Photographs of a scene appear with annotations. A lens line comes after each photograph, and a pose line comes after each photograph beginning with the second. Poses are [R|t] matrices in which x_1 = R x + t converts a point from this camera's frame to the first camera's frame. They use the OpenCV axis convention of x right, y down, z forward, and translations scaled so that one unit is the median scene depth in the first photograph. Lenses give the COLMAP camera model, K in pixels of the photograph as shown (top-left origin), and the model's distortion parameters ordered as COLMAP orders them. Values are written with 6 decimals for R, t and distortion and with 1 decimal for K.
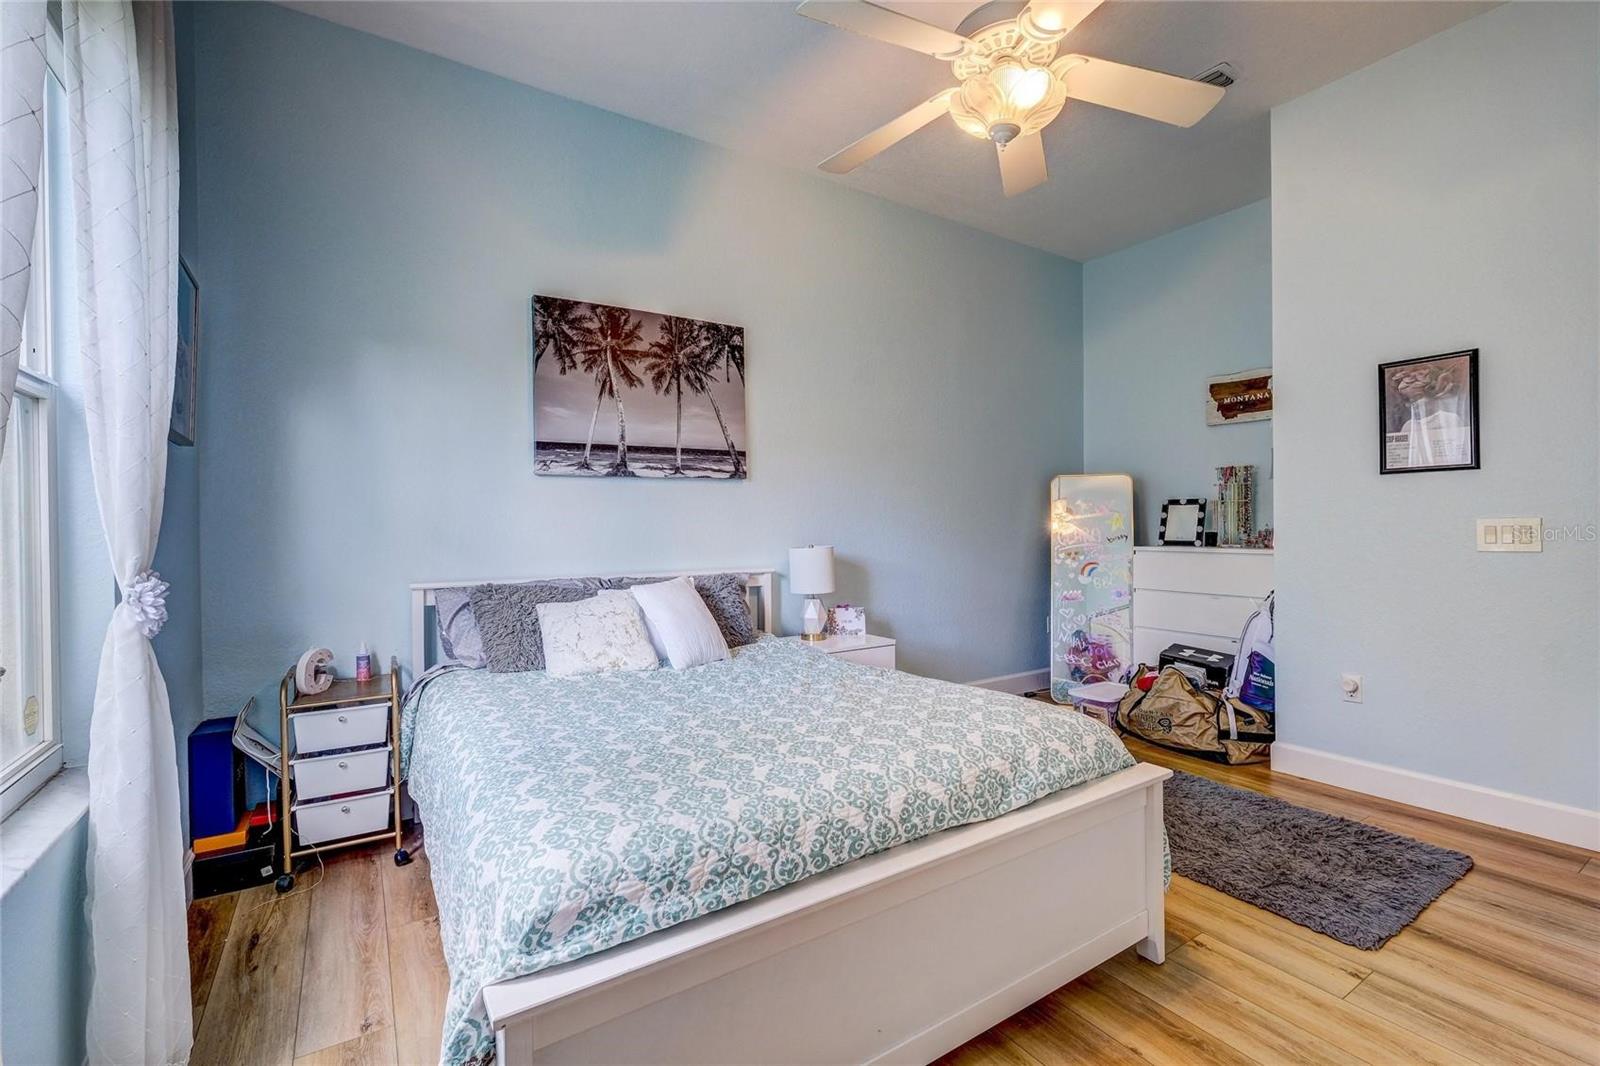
lens RADIAL K [[695.3, 0, 802.6], [0, 695.3, 521.6], [0, 0, 1]] dist [-0.001162, -0.000016]
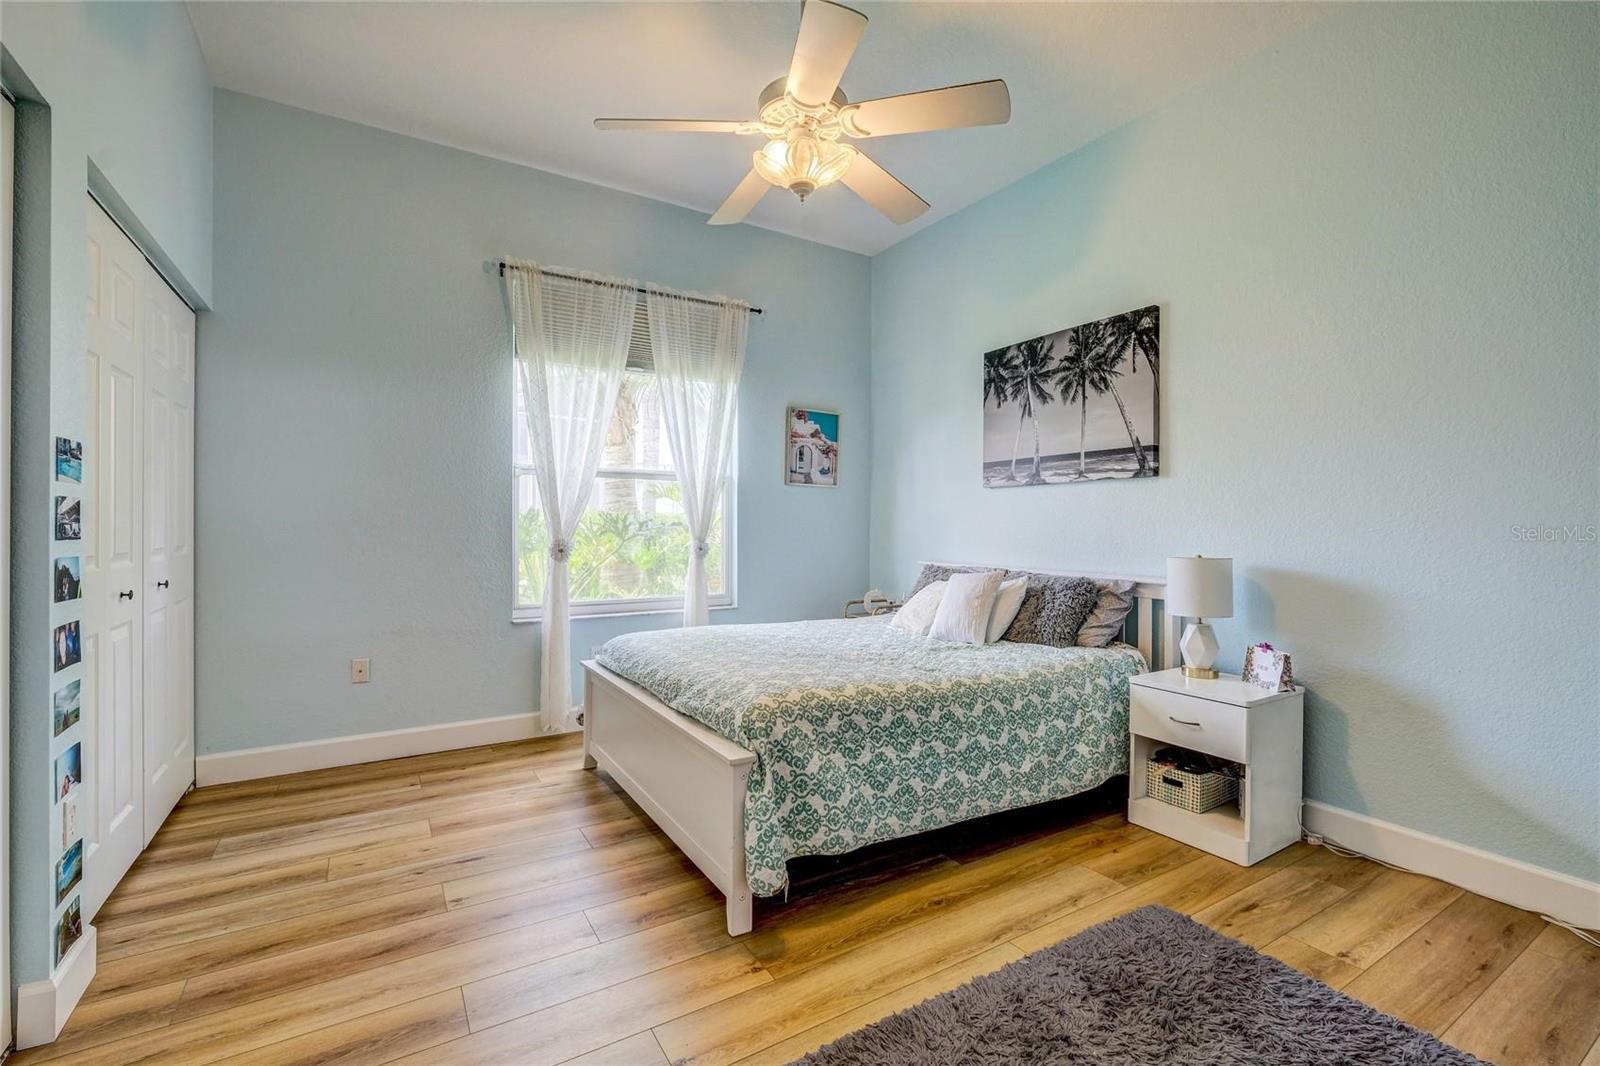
lens RADIAL K [[695.3, 0, 802.6], [0, 695.3, 521.6], [0, 0, 1]] dist [-0.001162, -0.000016]
pose [[-0.017119, 0.001980, -0.999852, 0.865996], [-0.005308, 0.999984, 0.002071, -0.003802], [0.999839, 0.005342, -0.017108, 0.613837]]
